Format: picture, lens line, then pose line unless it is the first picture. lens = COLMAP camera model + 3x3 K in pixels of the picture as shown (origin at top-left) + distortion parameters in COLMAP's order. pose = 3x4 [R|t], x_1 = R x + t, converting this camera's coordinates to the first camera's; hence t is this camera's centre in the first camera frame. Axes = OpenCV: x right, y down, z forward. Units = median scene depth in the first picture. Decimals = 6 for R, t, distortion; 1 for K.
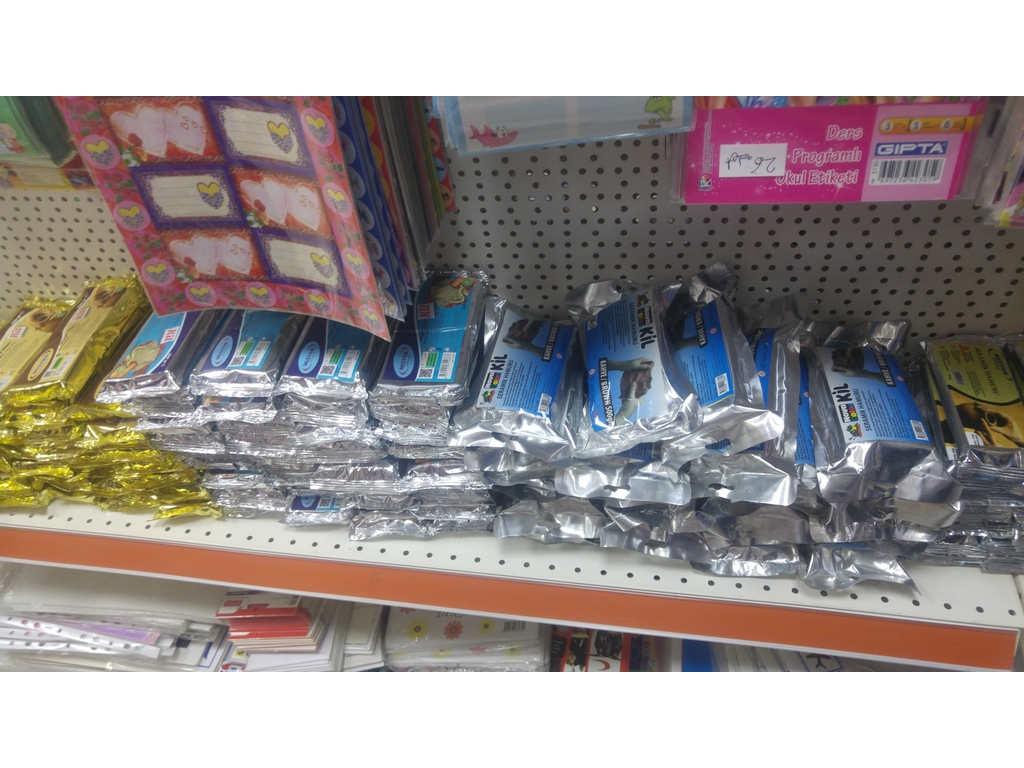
lens RADIAL K [[762.5, 0, 510.3], [0, 762.5, 387.4], [0, 0, 1]] dist [-0.001280, 0.038683]
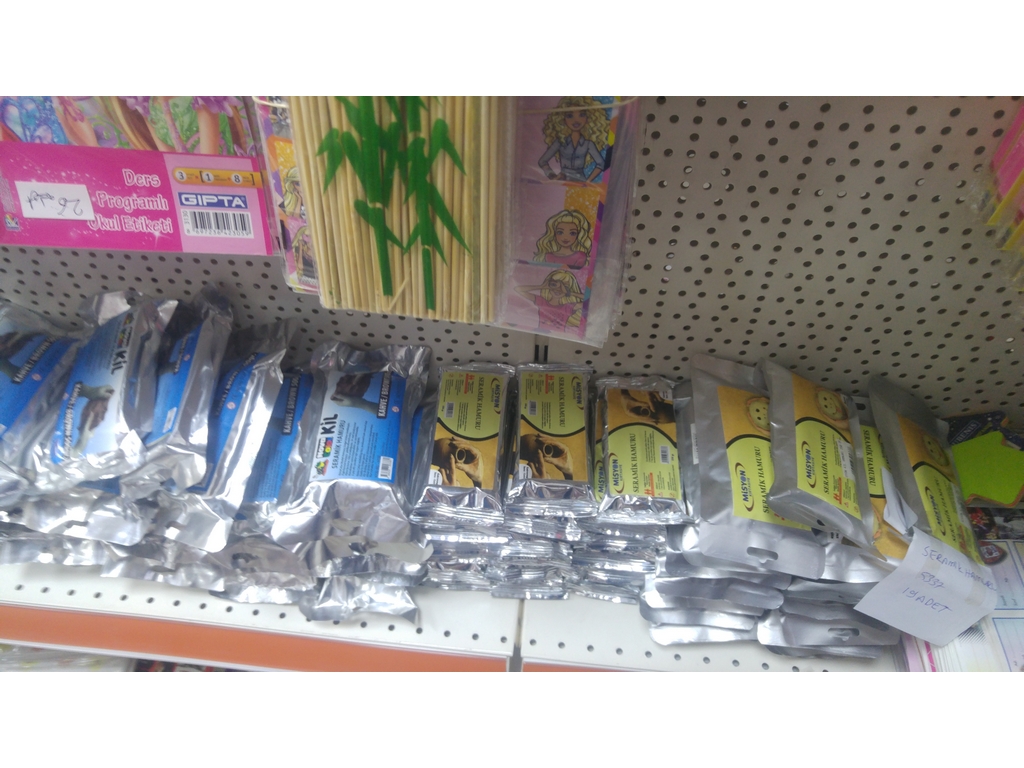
lens RADIAL K [[762.5, 0, 512.1], [0, 762.5, 383.6], [0, 0, 1]] dist [-0.001280, 0.038683]
pose [[0.995213, 0.016327, 0.096354, 0.768610], [-0.023641, 0.996883, 0.075265, -0.163847], [-0.094825, -0.077183, 0.992497, 0.036514]]
